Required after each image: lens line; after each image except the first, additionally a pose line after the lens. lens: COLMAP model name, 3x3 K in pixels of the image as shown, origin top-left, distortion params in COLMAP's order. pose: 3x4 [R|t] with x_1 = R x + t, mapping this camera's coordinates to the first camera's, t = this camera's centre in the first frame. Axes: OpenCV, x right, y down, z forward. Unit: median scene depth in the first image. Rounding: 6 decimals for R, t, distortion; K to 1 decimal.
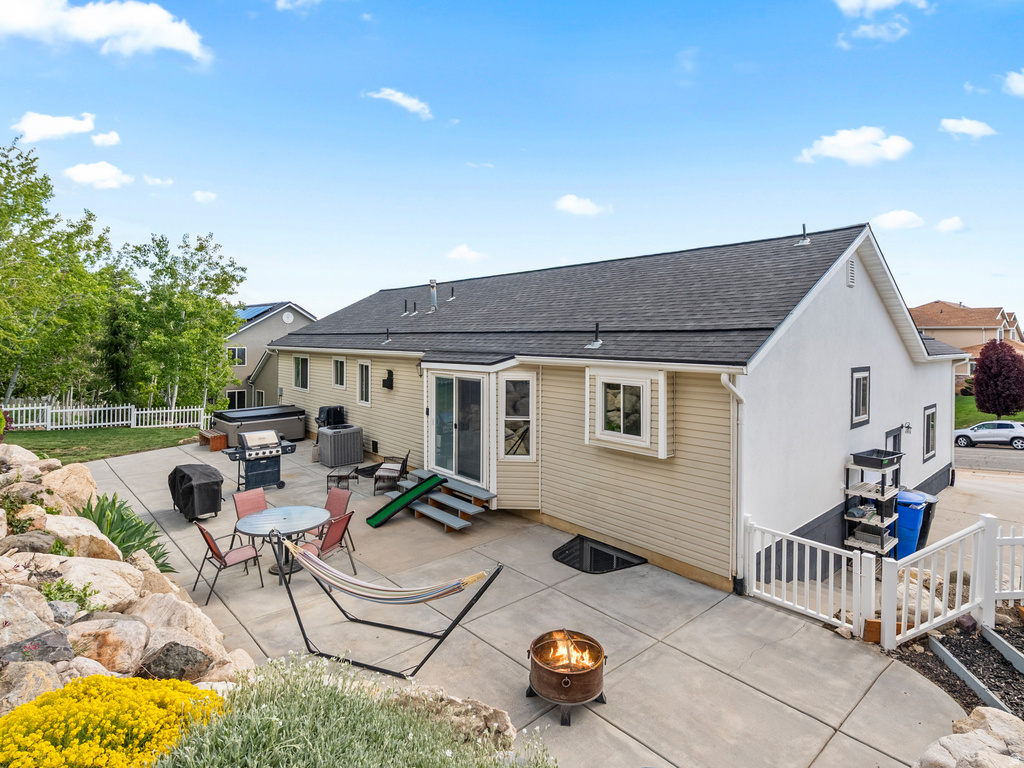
lens RADIAL K [[521.5, 0, 530.6], [0, 521.5, 351.3], [0, 0, 1]] dist [-0.006833, 0.002584]
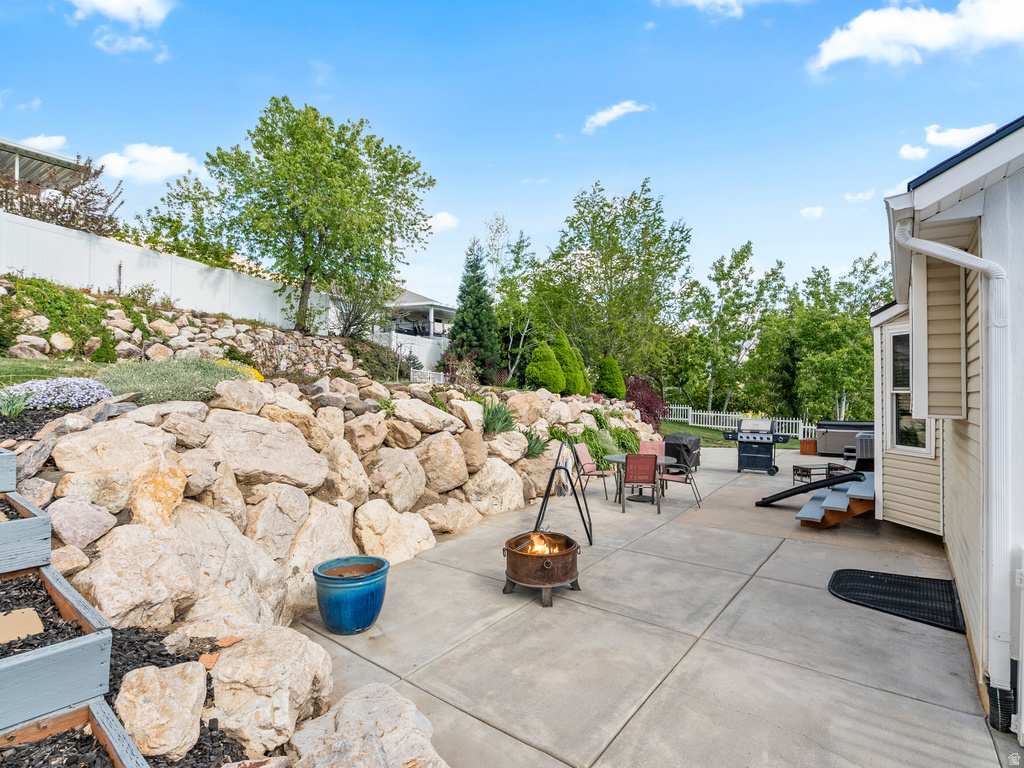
lens RADIAL K [[521.5, 0, 512.1], [0, 521.5, 381.7], [0, 0, 1]] dist [-0.006833, 0.002584]
pose [[0.189617, -0.027174, -0.981482, 0.448132], [-0.014600, 0.999428, -0.030491, 0.121614], [0.981750, 0.020111, 0.189112, 0.312121]]
